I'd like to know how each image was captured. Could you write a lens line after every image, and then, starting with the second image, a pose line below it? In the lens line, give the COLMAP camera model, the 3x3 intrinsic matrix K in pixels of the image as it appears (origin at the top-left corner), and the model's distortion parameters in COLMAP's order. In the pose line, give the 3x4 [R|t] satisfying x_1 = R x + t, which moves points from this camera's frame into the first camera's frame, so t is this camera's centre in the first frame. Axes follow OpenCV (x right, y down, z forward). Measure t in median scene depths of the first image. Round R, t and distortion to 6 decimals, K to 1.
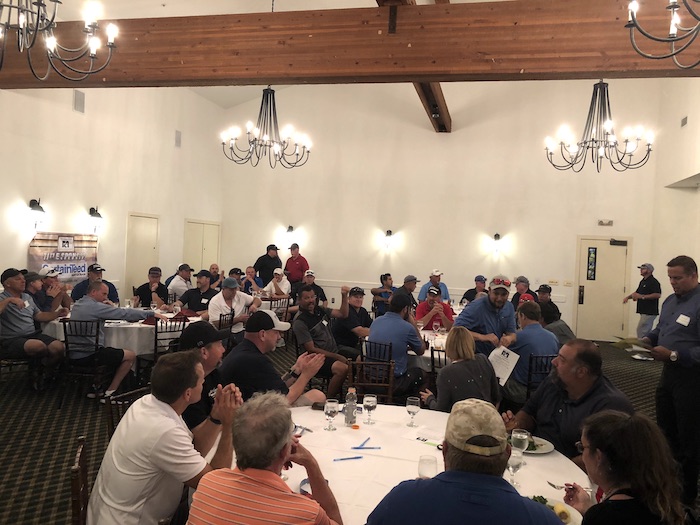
lens RADIAL K [[632.6, 0, 350.0], [0, 632.6, 262.5], [0, 0, 1]] dist [-0.016613, 0.077801]
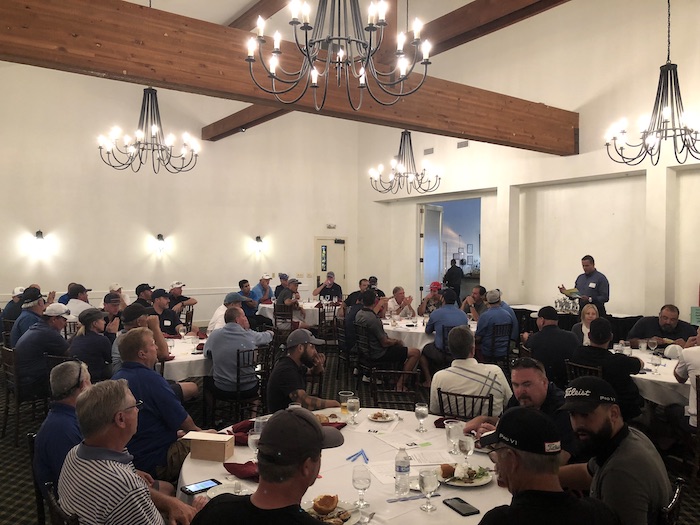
lens RADIAL K [[632.6, 0, 350.0], [0, 632.6, 262.5], [0, 0, 1]] dist [-0.016613, 0.077801]
pose [[0.629389, -0.052398, 0.775322, -0.581251], [0.039166, 0.998595, 0.035692, -0.033875], [-0.776103, 0.007902, 0.630557, 0.150856]]
